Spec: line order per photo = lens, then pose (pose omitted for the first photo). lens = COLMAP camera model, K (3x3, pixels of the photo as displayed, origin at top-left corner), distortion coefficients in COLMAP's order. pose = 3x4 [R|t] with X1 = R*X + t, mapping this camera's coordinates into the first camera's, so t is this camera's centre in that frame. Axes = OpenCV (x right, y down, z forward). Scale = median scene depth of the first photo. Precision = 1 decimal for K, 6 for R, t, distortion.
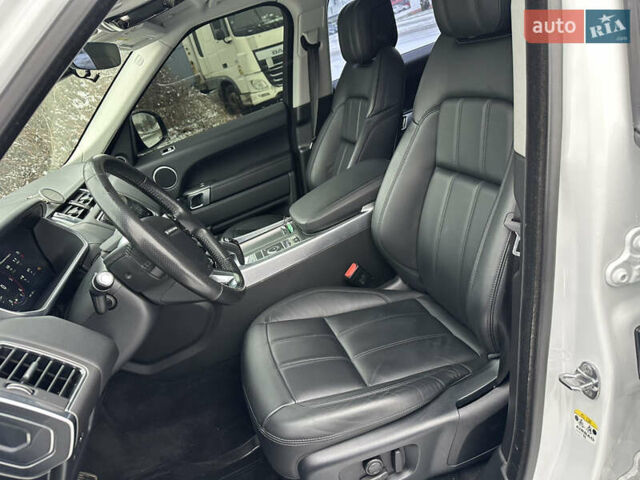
lens RADIAL K [[469.3, 0, 319.1], [0, 469.3, 245.0], [0, 0, 1]] dist [0.003944, -0.004749]
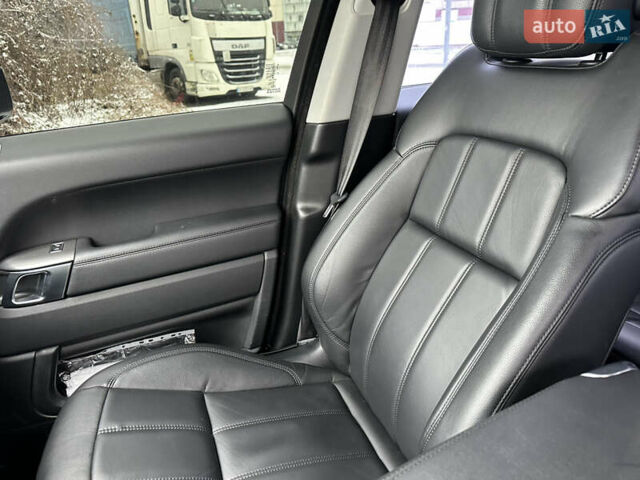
lens RADIAL K [[452.0, 0, 321.3], [0, 452.0, 228.0], [0, 0, 1]] dist [-0.001470, -0.001218]
pose [[0.964082, 0.193940, 0.181474, -0.024287], [-0.183703, 0.980358, -0.071778, -0.038679], [-0.191830, 0.035862, 0.980773, 0.135460]]
